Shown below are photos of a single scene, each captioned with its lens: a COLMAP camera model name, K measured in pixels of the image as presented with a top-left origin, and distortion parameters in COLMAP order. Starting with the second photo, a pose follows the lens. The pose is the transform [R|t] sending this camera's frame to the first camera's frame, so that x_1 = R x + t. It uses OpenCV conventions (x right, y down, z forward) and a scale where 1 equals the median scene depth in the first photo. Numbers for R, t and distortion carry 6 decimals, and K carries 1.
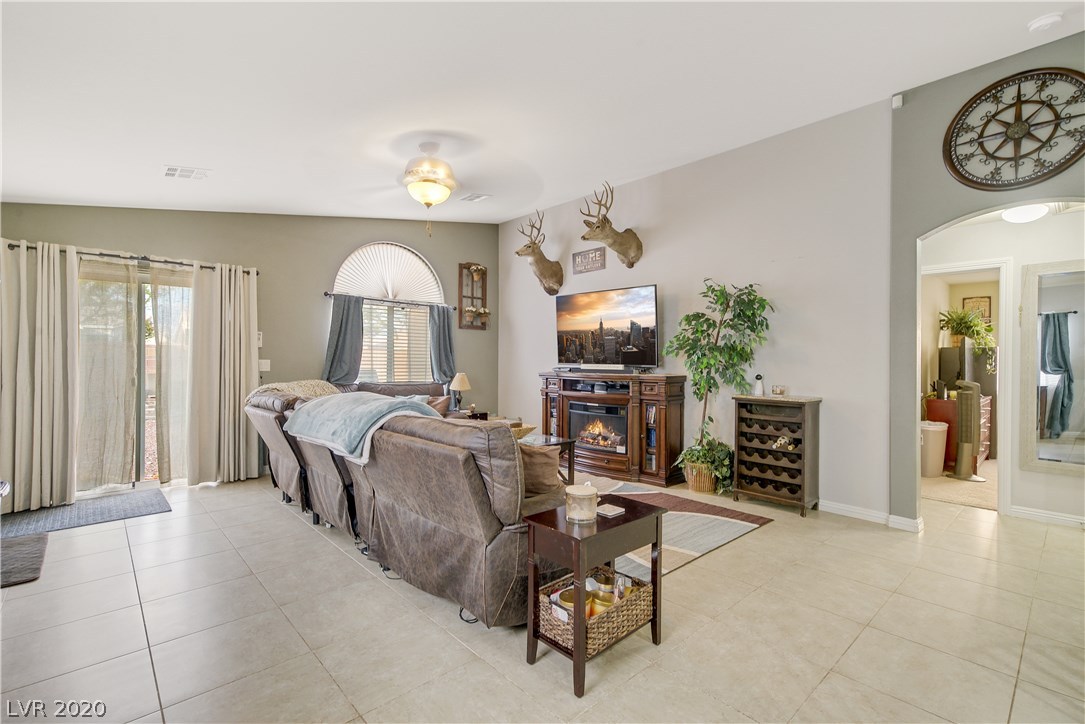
lens RADIAL K [[495.8, 0, 539.9], [0, 495.8, 359.4], [0, 0, 1]] dist [0.009141, 0.001532]
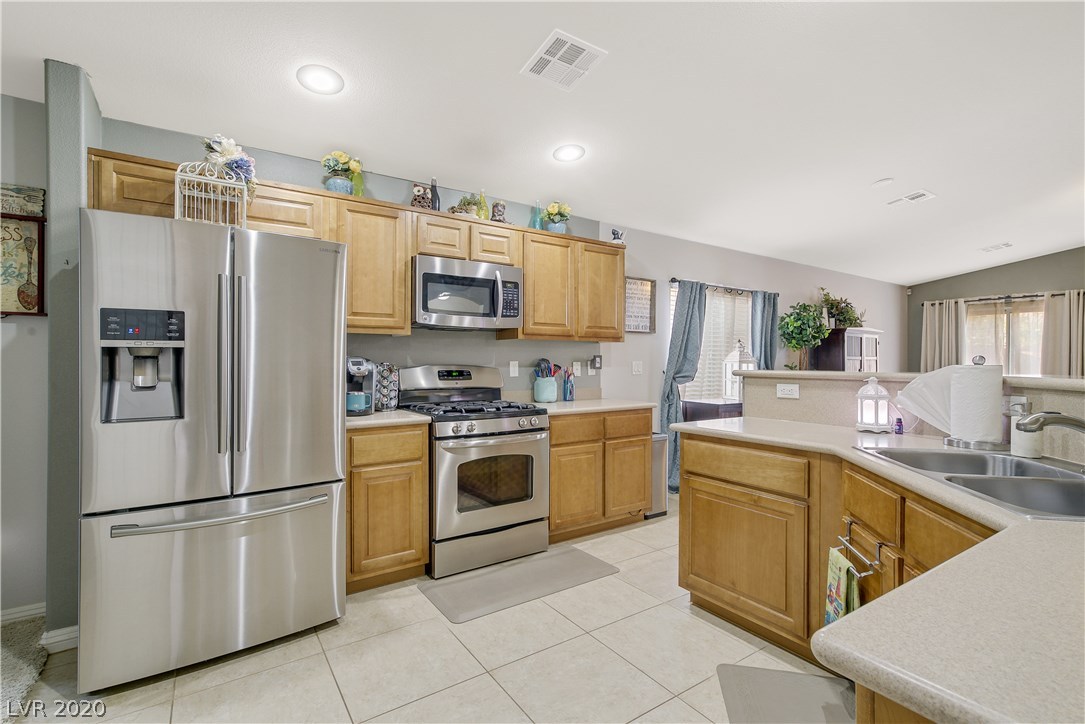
lens RADIAL K [[495.8, 0, 539.9], [0, 495.8, 359.4], [0, 0, 1]] dist [0.009141, 0.001532]
pose [[-0.136687, -0.010608, -0.990557, 0.812471], [-0.009257, 0.999913, -0.009431, 0.010490], [0.990571, 0.007880, -0.136773, -0.167089]]
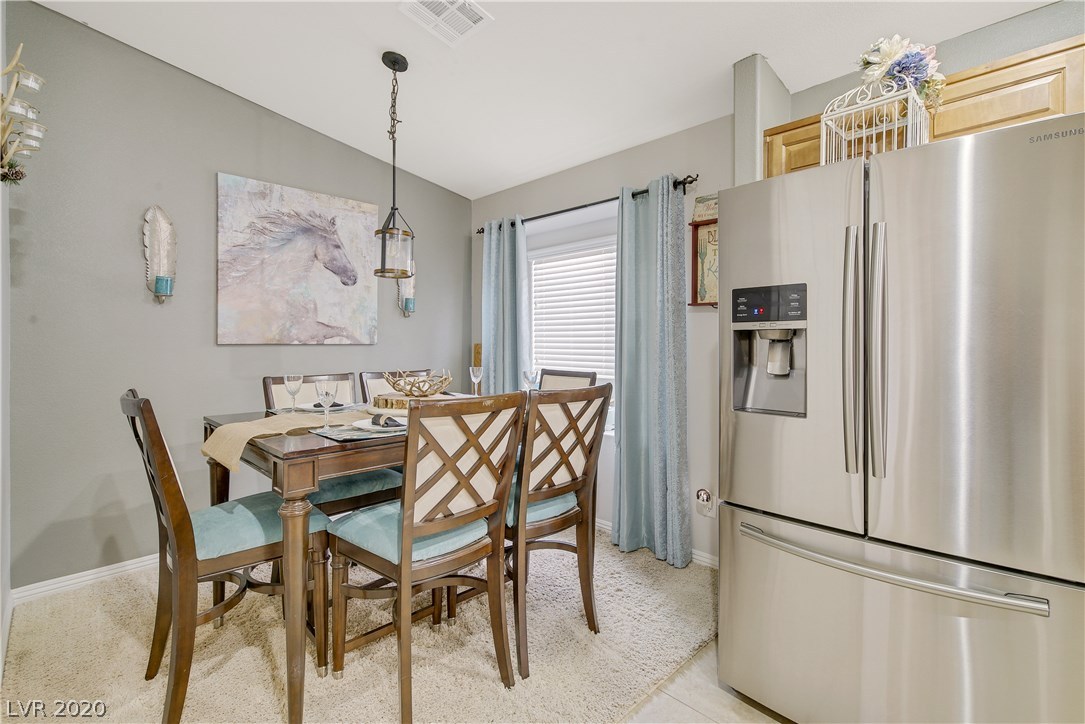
lens RADIAL K [[499.7, 0, 540.5], [0, 499.7, 342.4], [0, 0, 1]] dist [0.007544, 0.000402]
pose [[-0.999114, -0.009658, -0.040953, 0.647597], [-0.009860, 0.999940, 0.004742, 0.009129], [0.040905, 0.005141, -0.999150, -0.189309]]
